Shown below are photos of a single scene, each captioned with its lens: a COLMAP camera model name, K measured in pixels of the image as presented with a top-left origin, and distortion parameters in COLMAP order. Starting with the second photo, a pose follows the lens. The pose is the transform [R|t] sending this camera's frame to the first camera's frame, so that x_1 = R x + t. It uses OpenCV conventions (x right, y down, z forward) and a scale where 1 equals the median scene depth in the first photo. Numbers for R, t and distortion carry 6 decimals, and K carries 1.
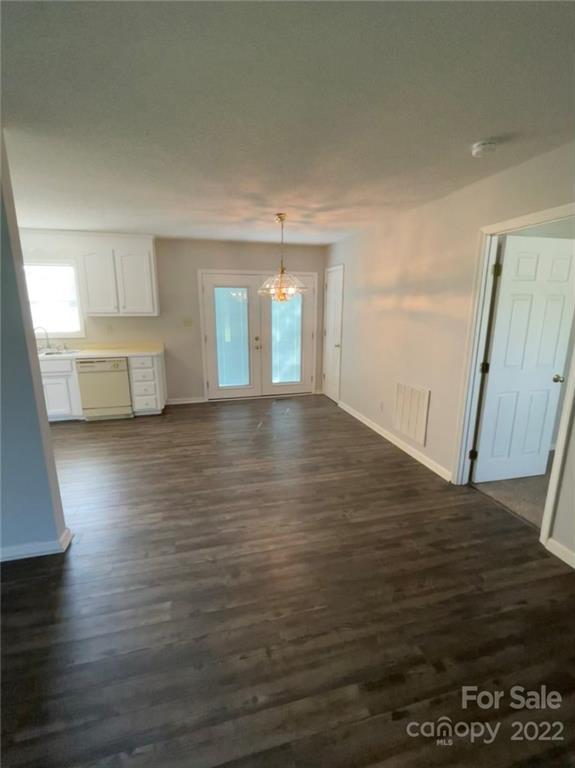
lens RADIAL K [[356.3, 0, 287.5], [0, 356.3, 384.0], [0, 0, 1]] dist [-0.003636, -0.000260]
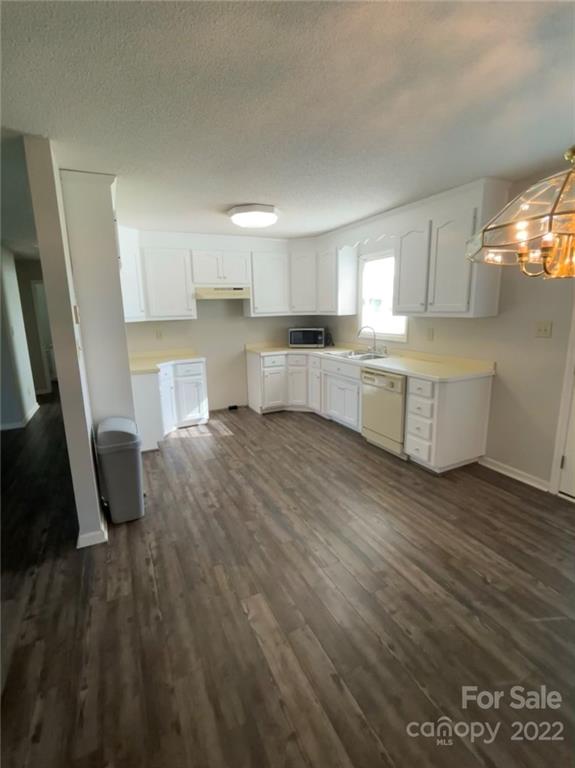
lens RADIAL K [[356.3, 0, 287.5], [0, 356.3, 384.0], [0, 0, 1]] dist [-0.003636, -0.000260]
pose [[0.180107, 0.203103, -0.962450, 0.176040], [-0.189995, 0.967208, 0.168553, -0.130791], [0.965124, 0.152503, 0.212790, 0.618336]]
